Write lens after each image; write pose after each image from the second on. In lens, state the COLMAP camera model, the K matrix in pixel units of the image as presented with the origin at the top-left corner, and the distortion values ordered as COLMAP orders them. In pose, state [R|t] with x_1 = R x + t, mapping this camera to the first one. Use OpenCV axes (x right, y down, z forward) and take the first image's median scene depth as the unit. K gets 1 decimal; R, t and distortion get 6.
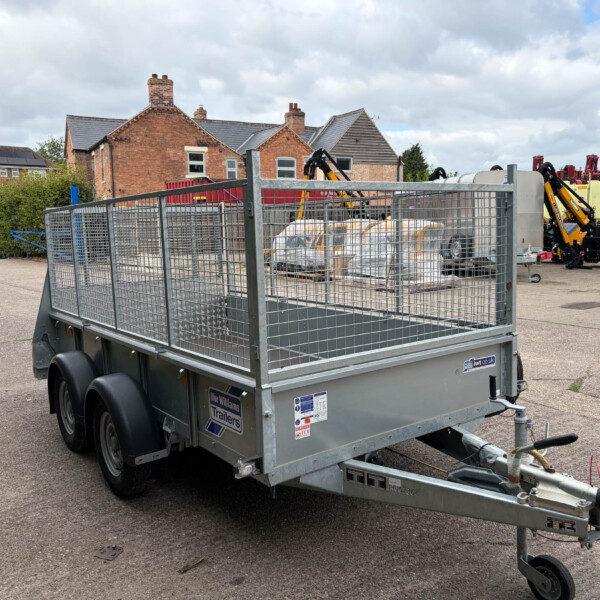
lens RADIAL K [[606.2, 0, 302.1], [0, 606.2, 297.6], [0, 0, 1]] dist [0.019681, 0.000000]
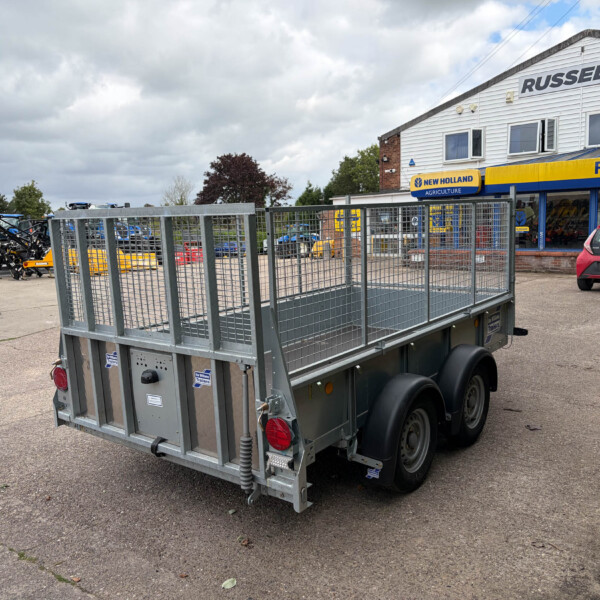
lens RADIAL K [[606.2, 0, 299.3], [0, 606.2, 297.7], [0, 0, 1]] dist [0.019681, 0.000000]
pose [[-0.270753, -0.099033, 0.957541, -1.440245], [0.158339, 0.976565, 0.145772, -0.206343], [-0.949538, 0.191085, -0.248727, 1.684743]]
